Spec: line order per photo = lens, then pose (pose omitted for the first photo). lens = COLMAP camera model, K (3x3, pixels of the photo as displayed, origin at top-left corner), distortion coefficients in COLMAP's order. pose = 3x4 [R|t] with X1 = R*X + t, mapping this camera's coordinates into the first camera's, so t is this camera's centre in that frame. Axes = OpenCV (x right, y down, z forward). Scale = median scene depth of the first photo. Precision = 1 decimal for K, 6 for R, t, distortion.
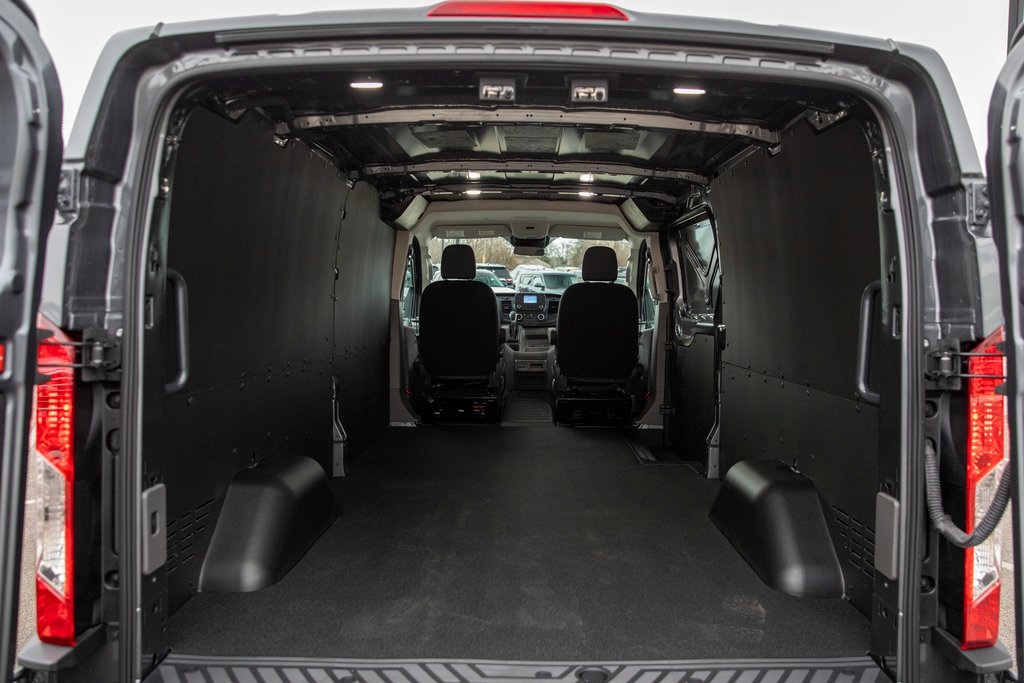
lens RADIAL K [[679.1, 0, 511.2], [0, 679.1, 352.7], [0, 0, 1]] dist [-0.139186, 0.098132]
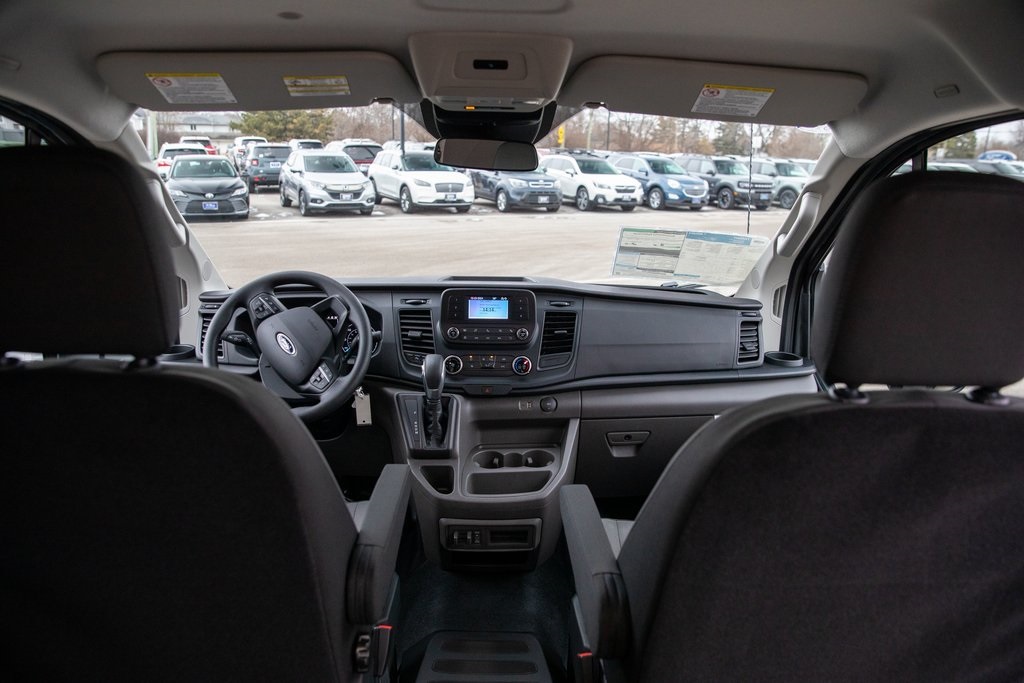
lens RADIAL K [[679.1, 0, 511.2], [0, 679.1, 352.7], [0, 0, 1]] dist [-0.139186, 0.098132]
pose [[0.997752, -0.002637, 0.066967, 0.017381], [-0.009238, 0.984274, 0.176404, -0.115944], [-0.066379, -0.176626, 0.982037, 0.691039]]
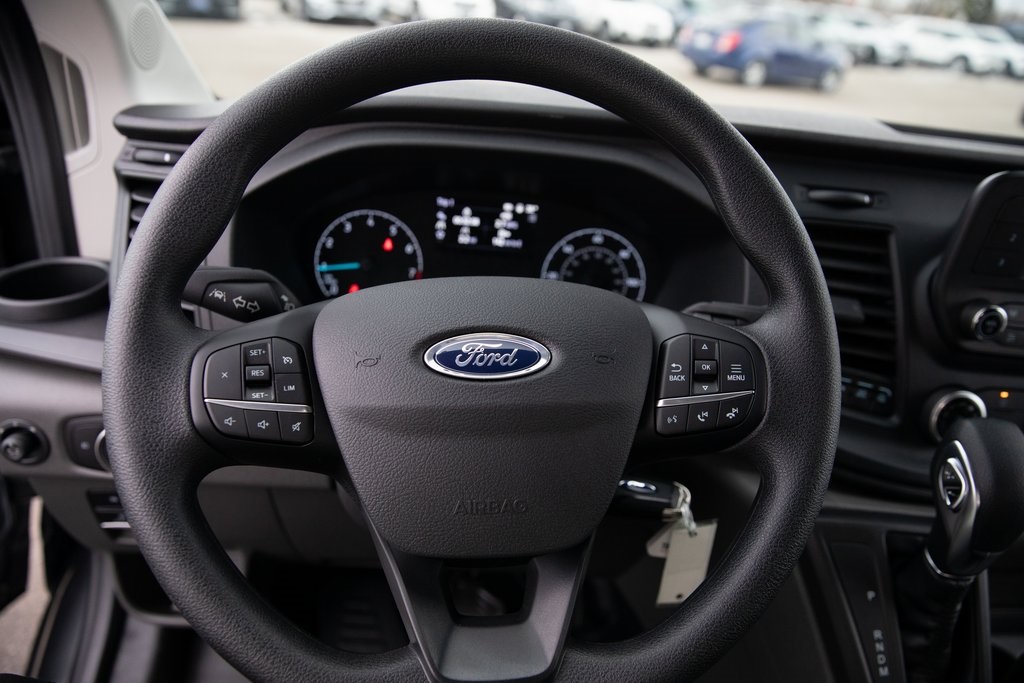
lens RADIAL K [[679.1, 0, 511.2], [0, 679.1, 352.7], [0, 0, 1]] dist [-0.139186, 0.098132]
pose [[0.995155, 0.053376, 0.082565, -0.063033], [-0.082240, 0.912133, 0.401560, -0.095773], [-0.053876, -0.406405, 0.912103, 0.927312]]
